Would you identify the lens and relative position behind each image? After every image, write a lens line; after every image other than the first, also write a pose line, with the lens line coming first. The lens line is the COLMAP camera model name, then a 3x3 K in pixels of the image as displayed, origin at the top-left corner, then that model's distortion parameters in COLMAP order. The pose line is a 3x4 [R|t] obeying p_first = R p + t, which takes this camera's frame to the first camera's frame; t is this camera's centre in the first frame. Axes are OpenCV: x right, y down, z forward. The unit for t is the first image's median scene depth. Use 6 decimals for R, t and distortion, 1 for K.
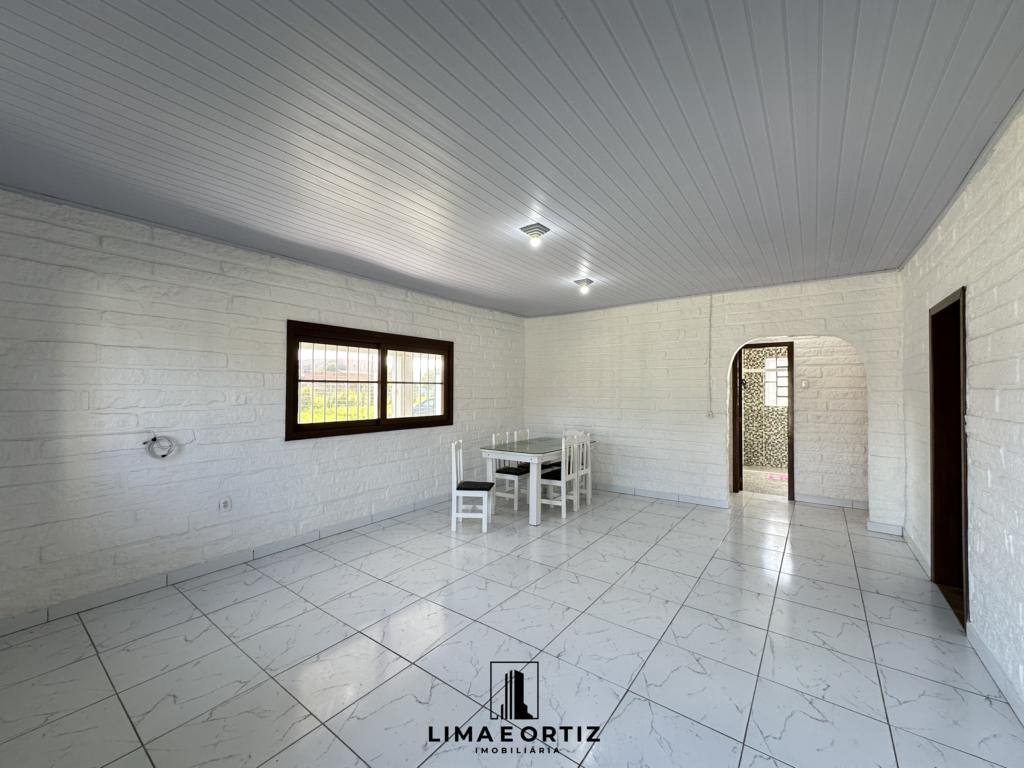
lens RADIAL K [[405.9, 0, 512.3], [0, 405.9, 387.4], [0, 0, 1]] dist [-0.012088, 0.001236]
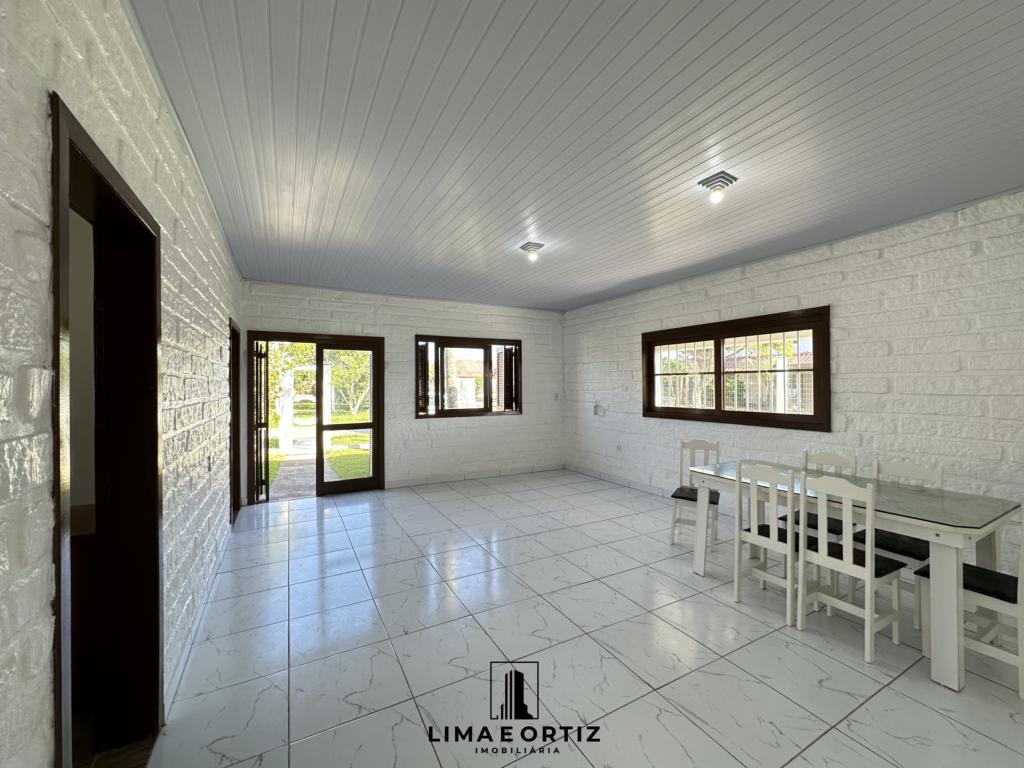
lens RADIAL K [[405.9, 0, 508.9], [0, 405.9, 383.1], [0, 0, 1]] dist [-0.012088, 0.001236]
pose [[-0.414222, -0.000317, -0.910176, 0.782070], [0.013817, 0.999883, -0.006636, 0.011609], [0.910071, -0.015325, -0.414169, 0.943475]]
